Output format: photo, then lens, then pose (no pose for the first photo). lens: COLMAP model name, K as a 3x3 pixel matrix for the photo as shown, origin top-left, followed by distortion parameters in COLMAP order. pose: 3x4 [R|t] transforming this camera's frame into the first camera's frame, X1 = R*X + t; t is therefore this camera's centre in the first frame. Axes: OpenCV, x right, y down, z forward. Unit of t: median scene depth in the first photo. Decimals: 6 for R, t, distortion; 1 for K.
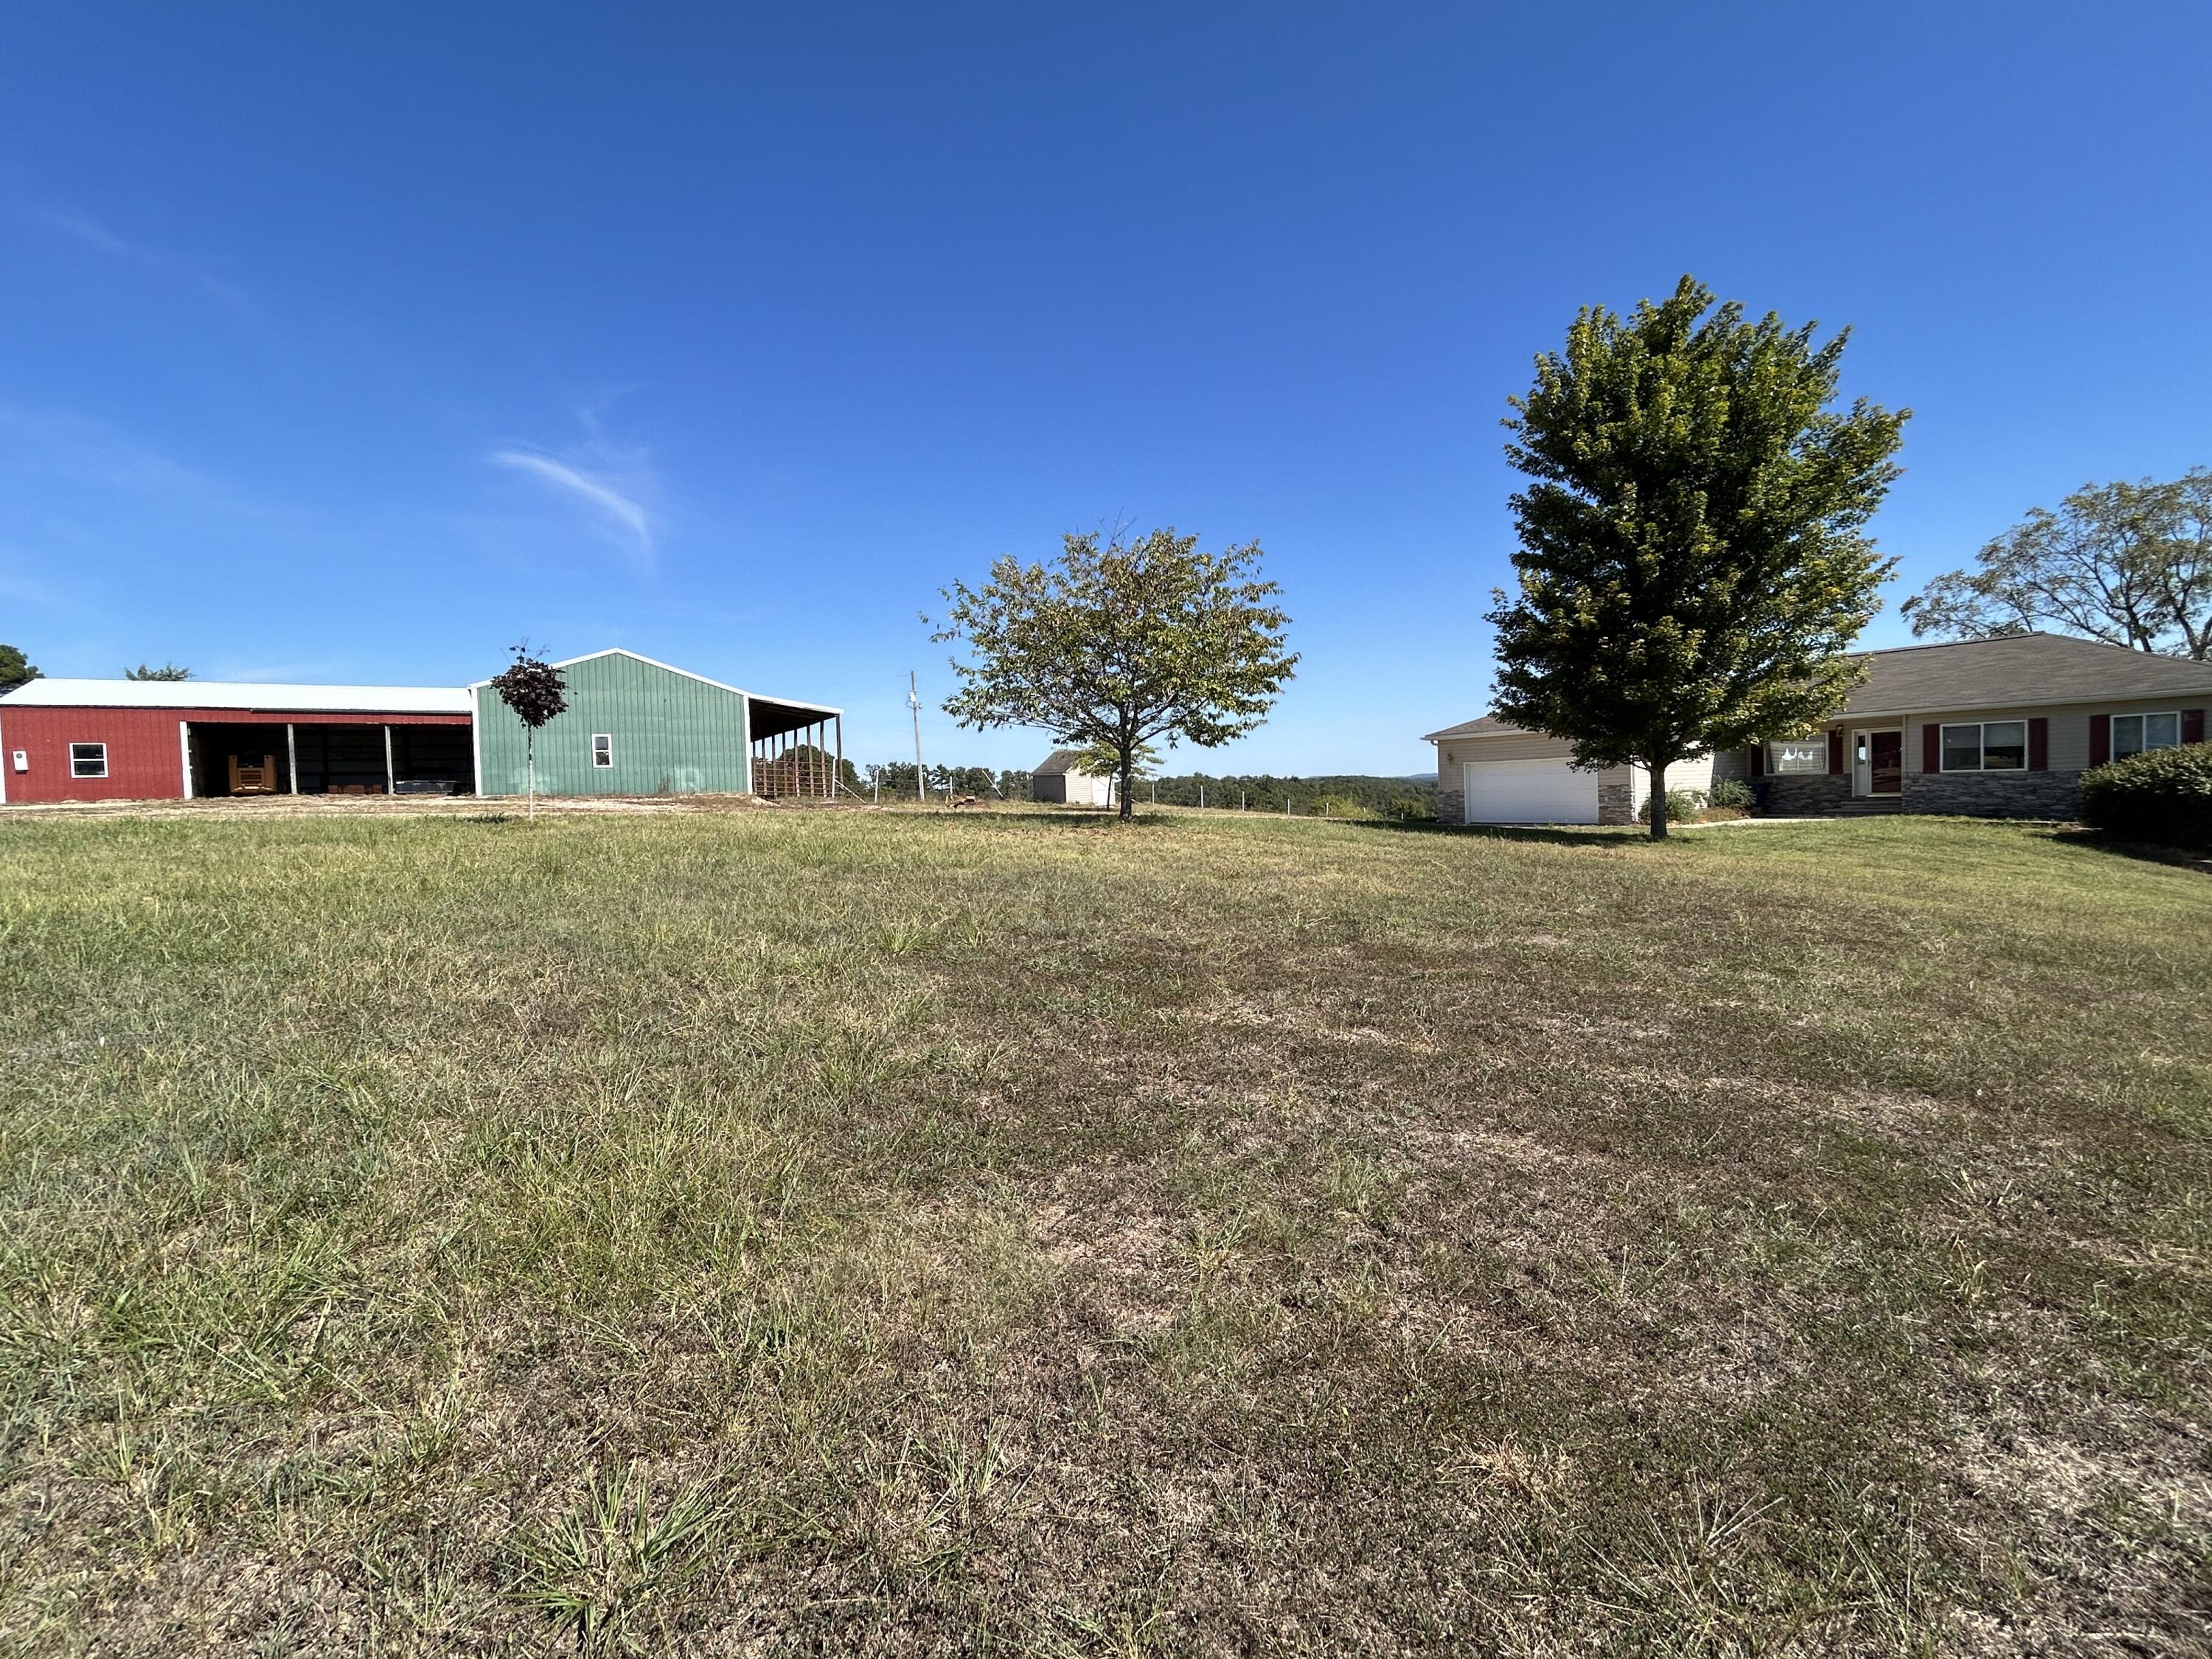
lens RADIAL K [[976.7, 0, 1105.0], [0, 976.7, 833.2], [0, 0, 1]] dist [0.002266, 0.000118]
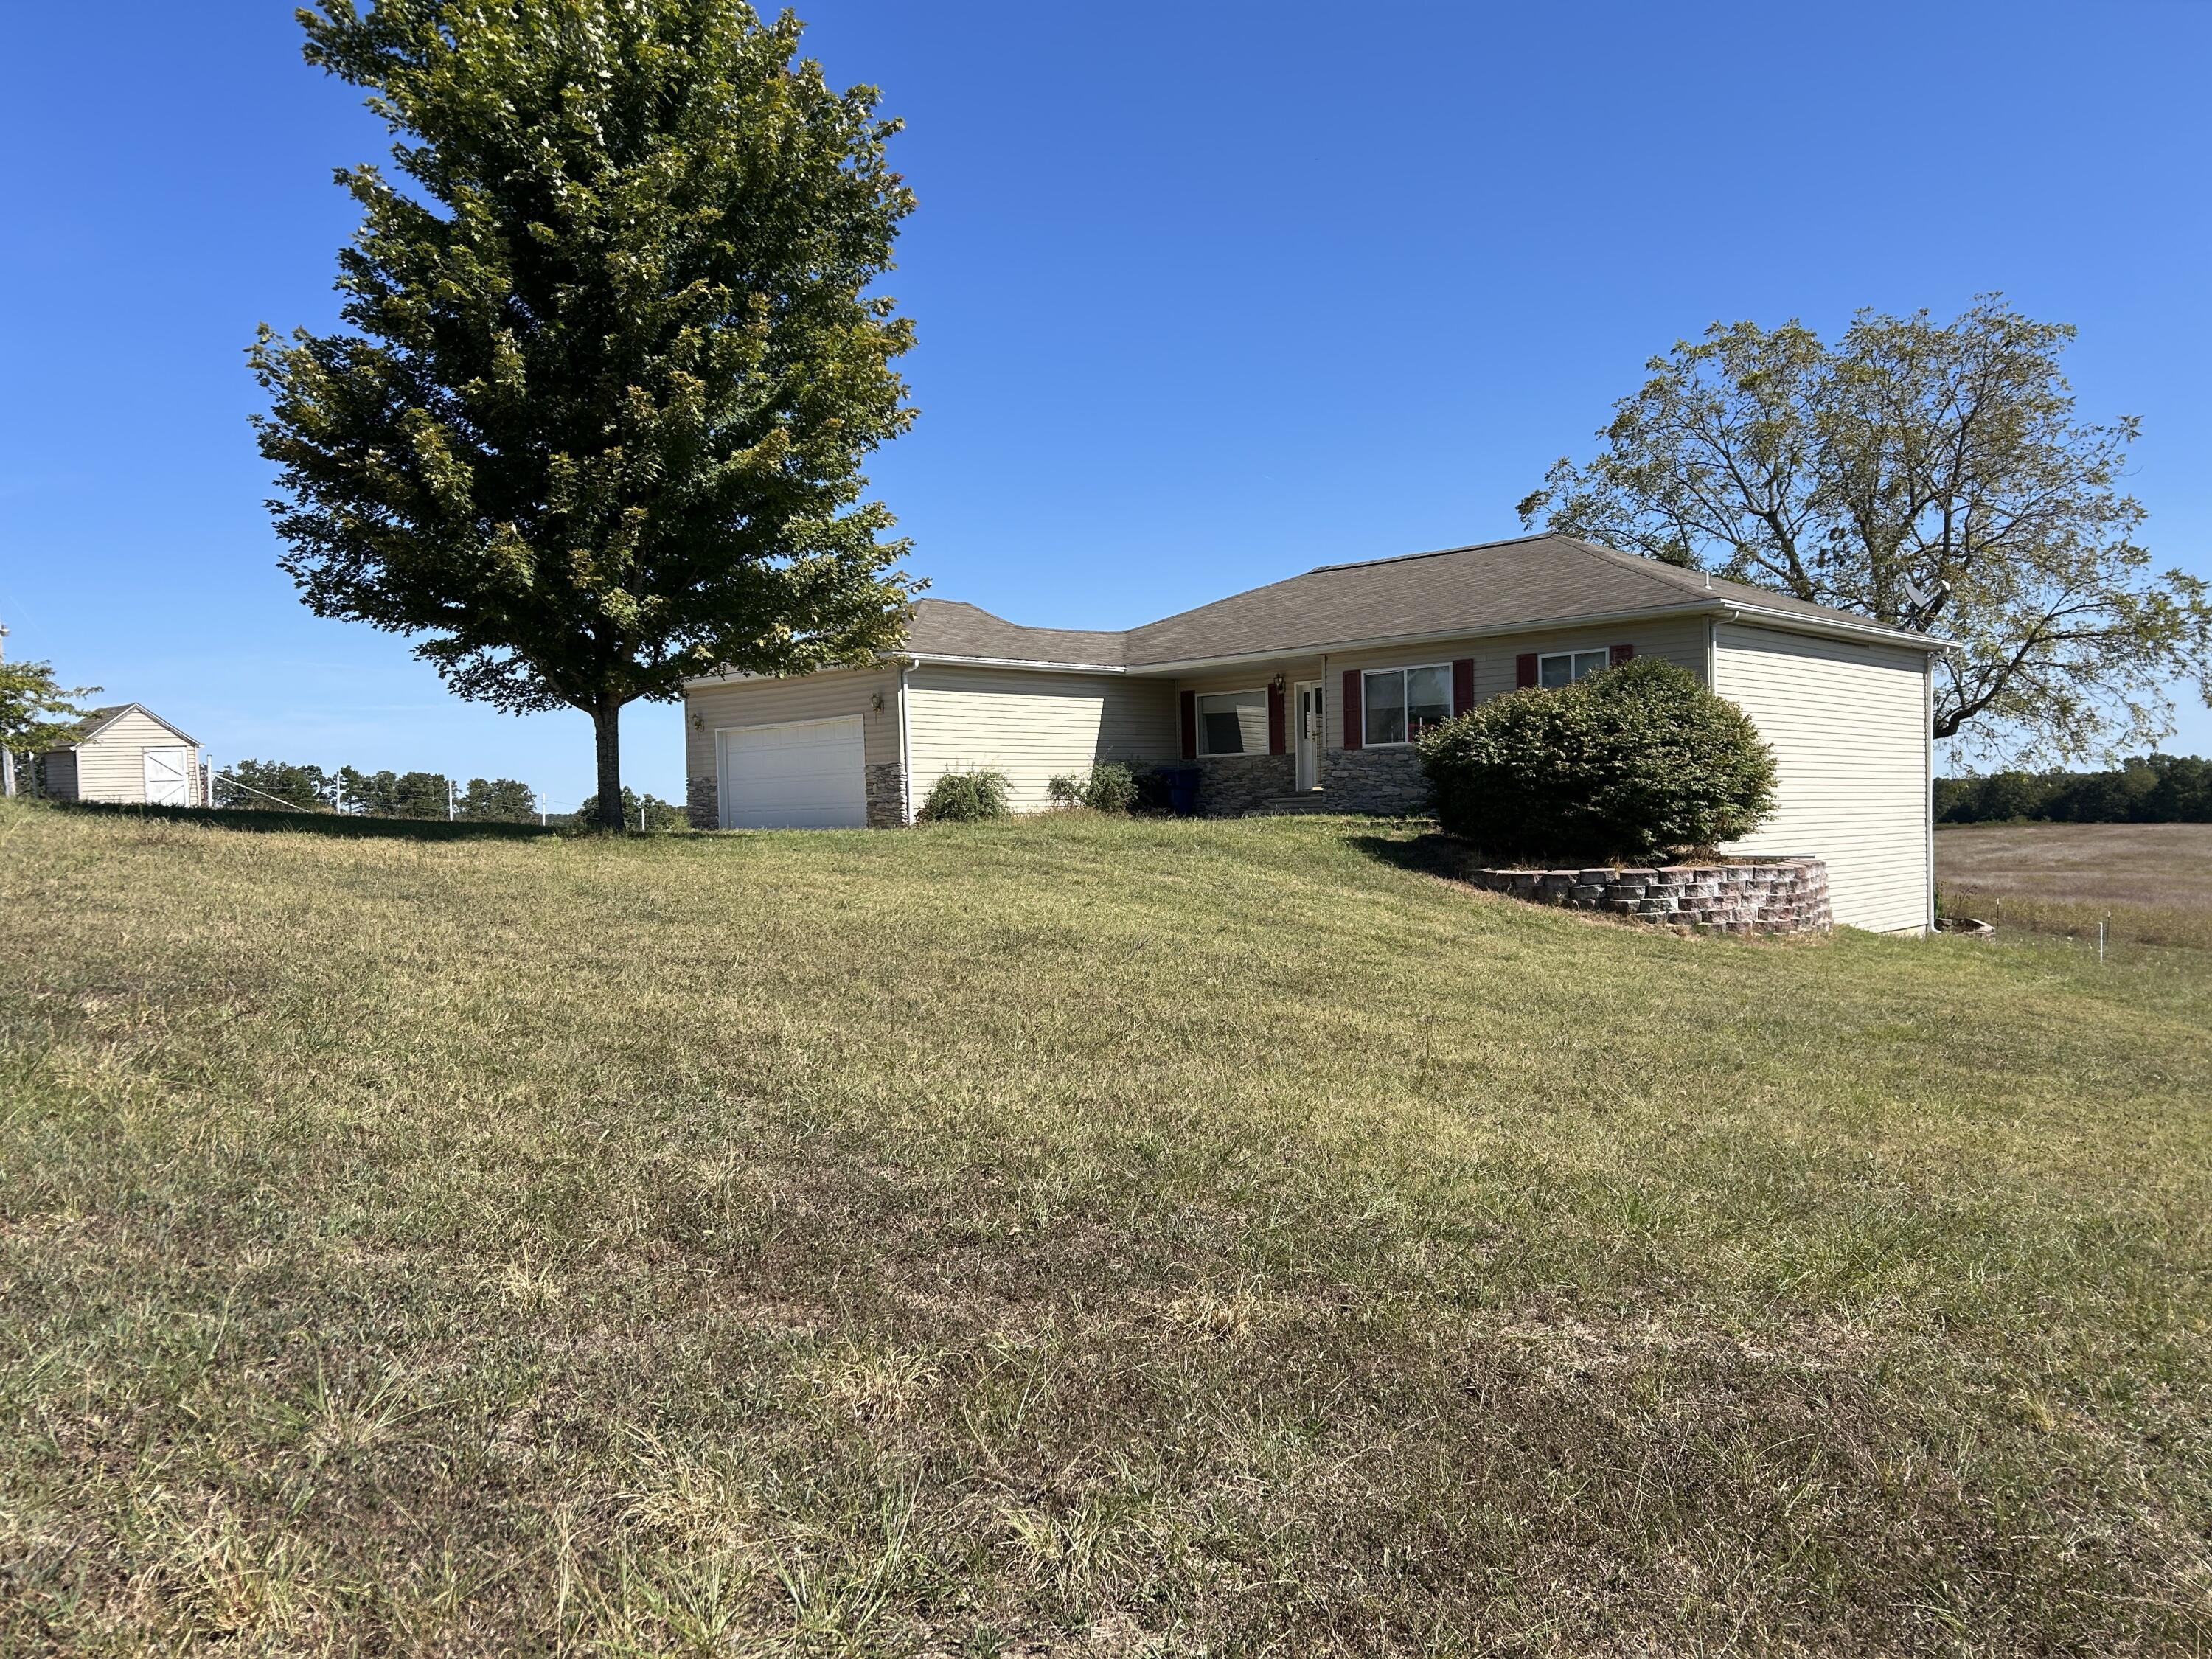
lens RADIAL K [[1656.9, 0, 1087.9], [0, 1656.9, 847.7], [0, 0, 1]] dist [0.056798, -0.058493]
pose [[0.976597, 0.002860, 0.215059, 0.407067], [0.003209, 0.999606, -0.027869, 0.026947], [-0.215054, 0.027907, 0.976203, 0.009321]]
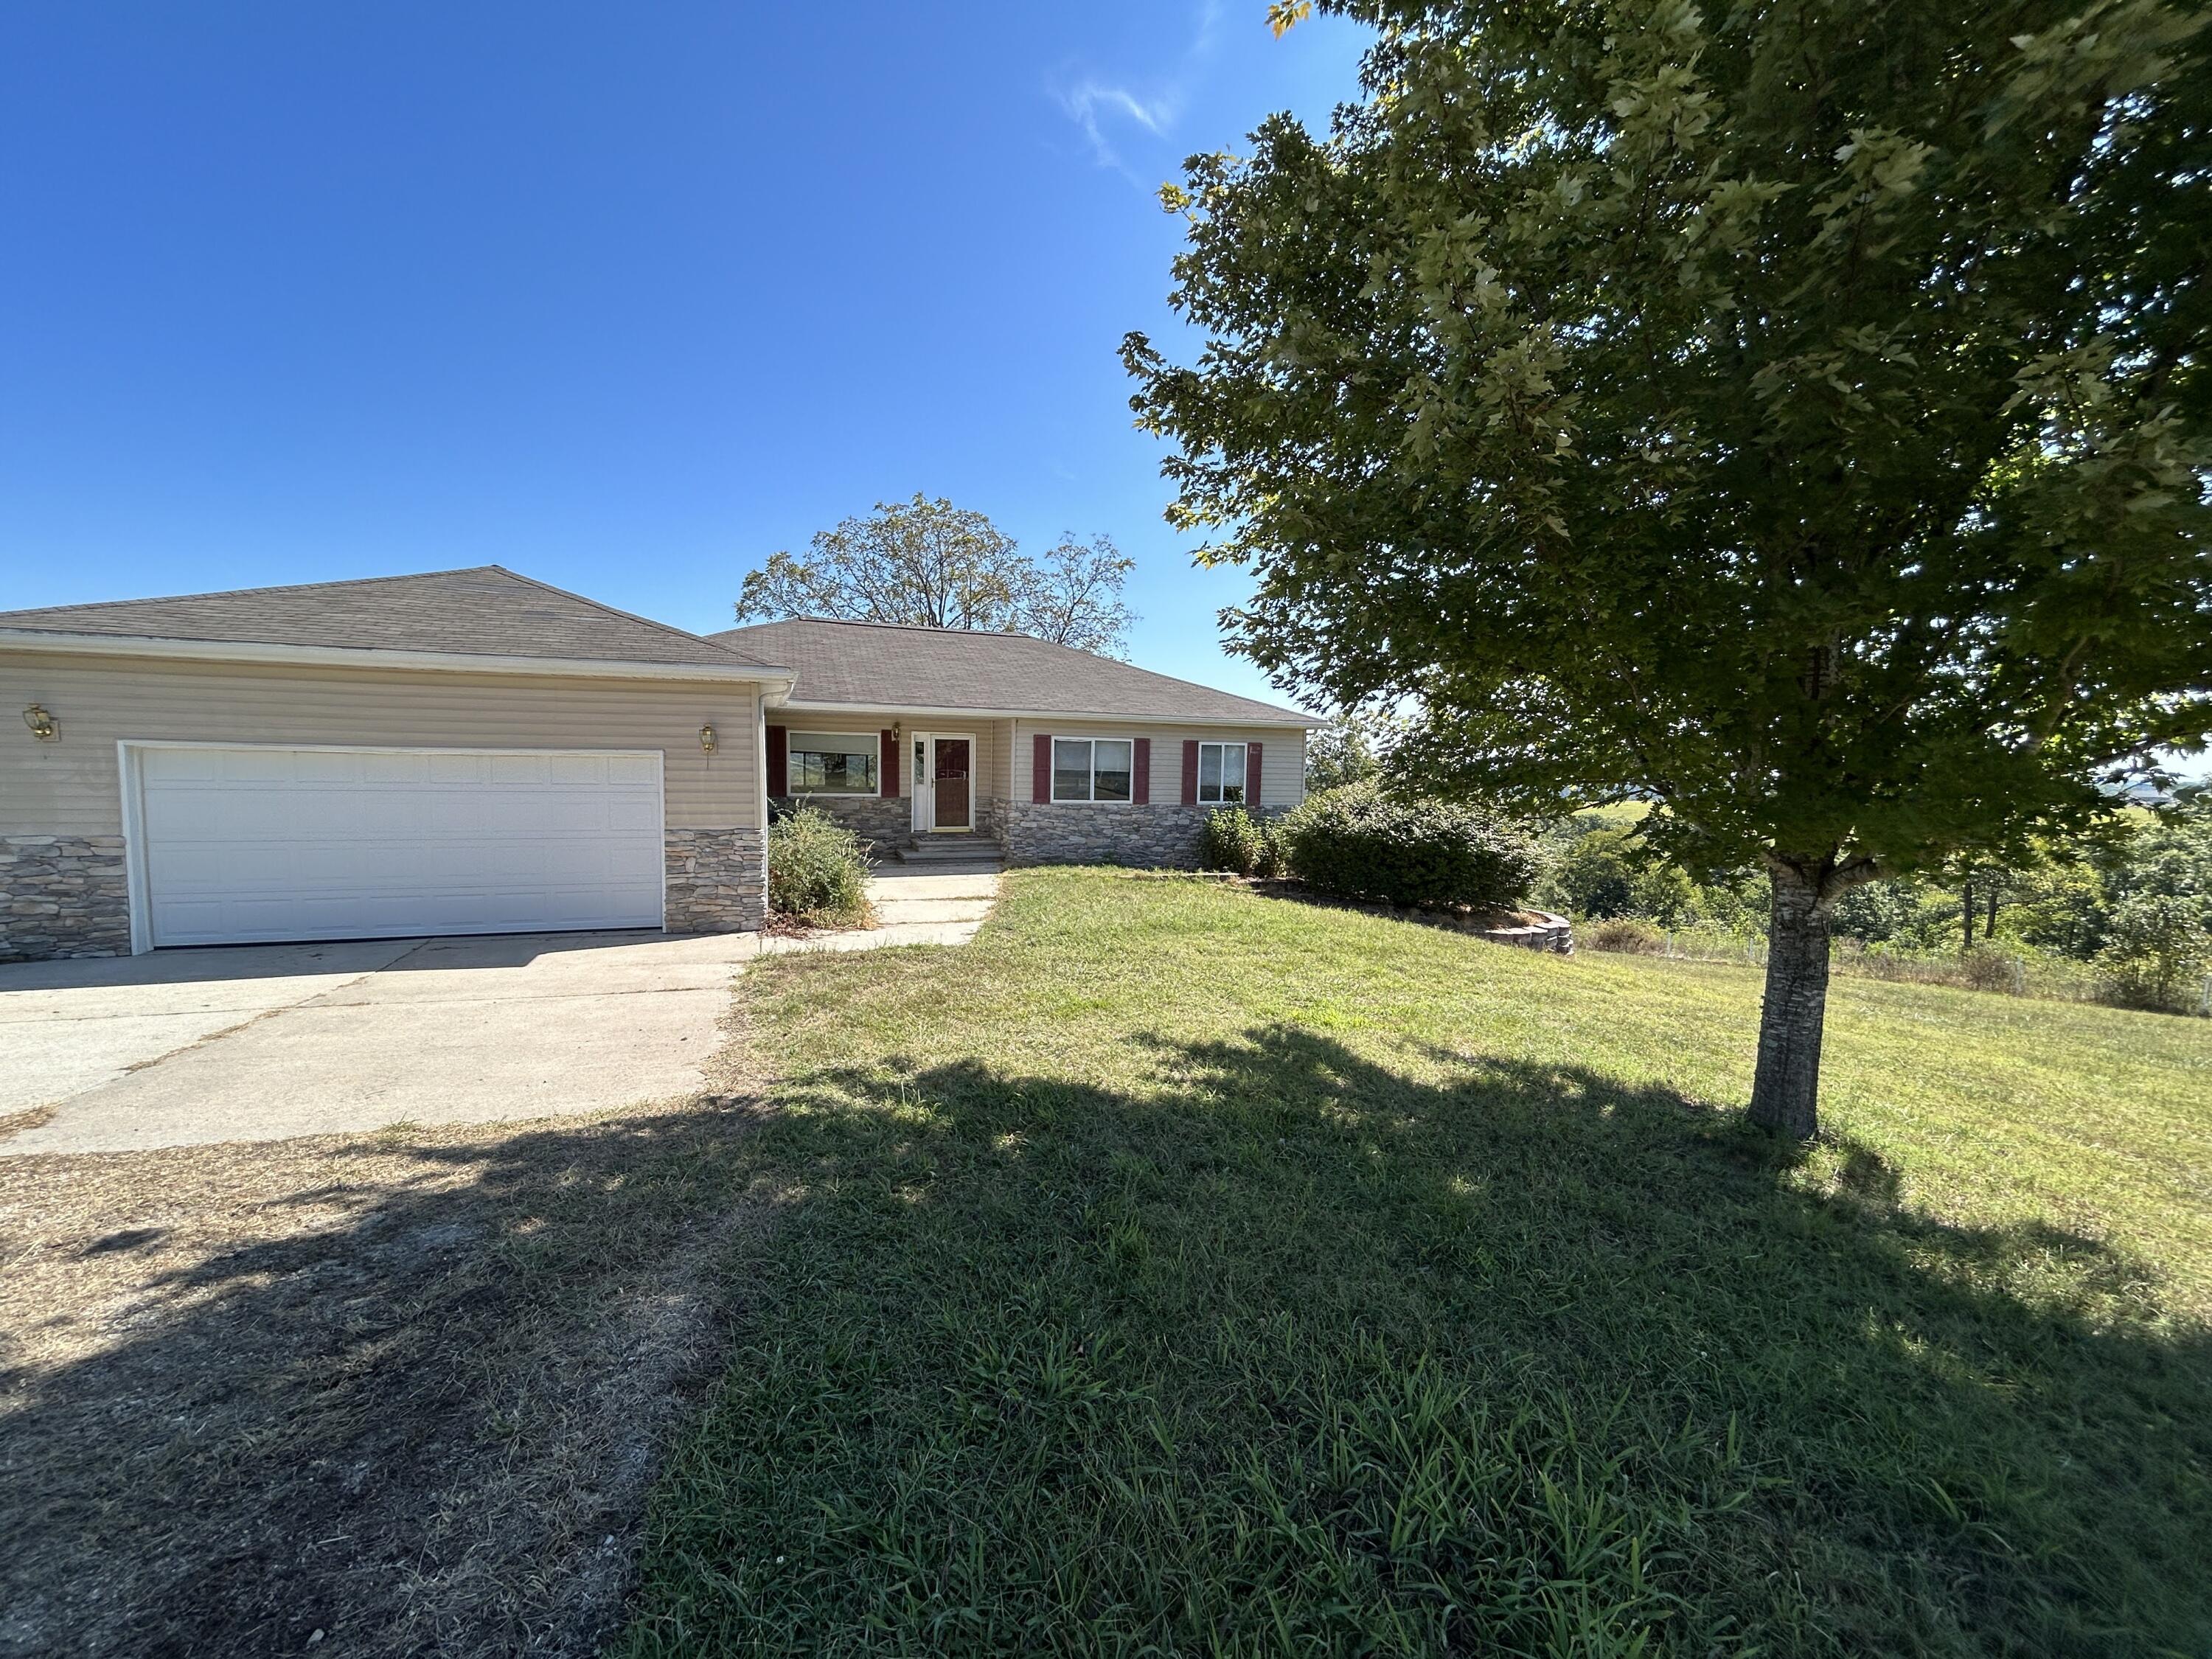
lens RADIAL K [[893.4, 0, 1098.7], [0, 893.4, 837.4], [0, 0, 1]] dist [-0.001072, 0.001467]
pose [[0.221531, -0.040867, 0.974297, 0.193260], [0.014935, 0.999146, 0.038513, -0.054578], [-0.975039, 0.006019, 0.221953, 0.729059]]
